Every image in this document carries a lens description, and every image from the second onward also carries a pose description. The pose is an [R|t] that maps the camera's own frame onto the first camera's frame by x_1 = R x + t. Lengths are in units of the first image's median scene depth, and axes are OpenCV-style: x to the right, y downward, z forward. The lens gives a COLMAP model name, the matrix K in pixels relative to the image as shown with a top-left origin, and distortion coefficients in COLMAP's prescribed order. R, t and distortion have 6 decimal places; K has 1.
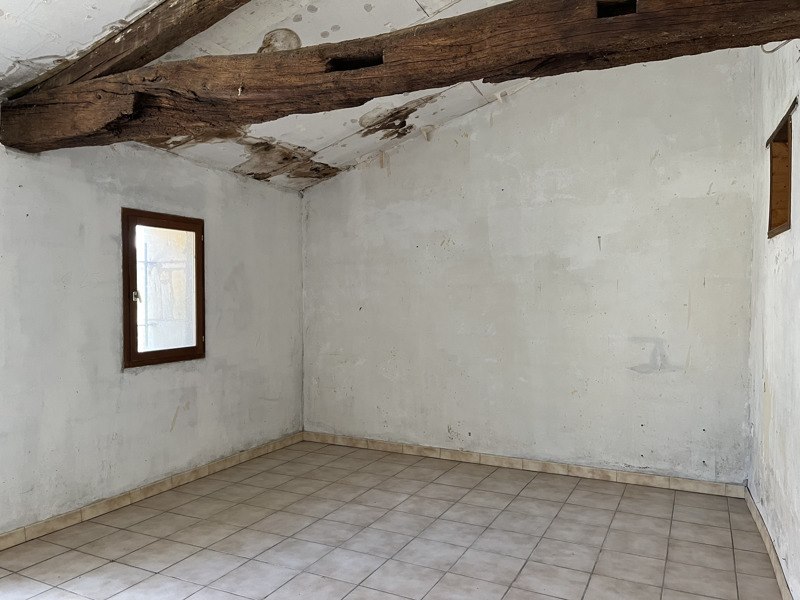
lens RADIAL K [[607.2, 0, 398.8], [0, 607.2, 297.6], [0, 0, 1]] dist [-0.011985, -0.008495]
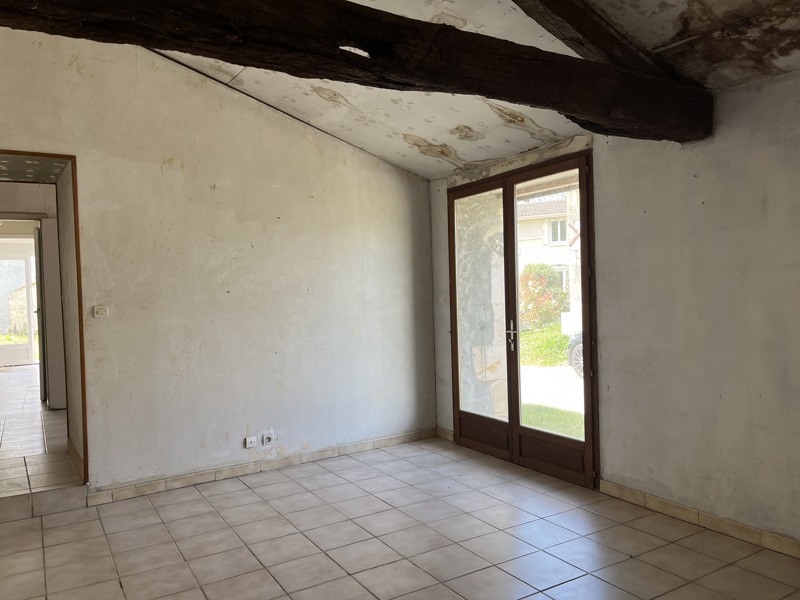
lens RADIAL K [[607.2, 0, 398.6], [0, 607.2, 304.0], [0, 0, 1]] dist [-0.011985, -0.008495]
pose [[-0.528067, 0.034871, -0.848487, 0.473970], [0.026319, 0.999349, 0.024691, -0.007709], [0.848795, -0.009293, -0.528640, 1.043404]]
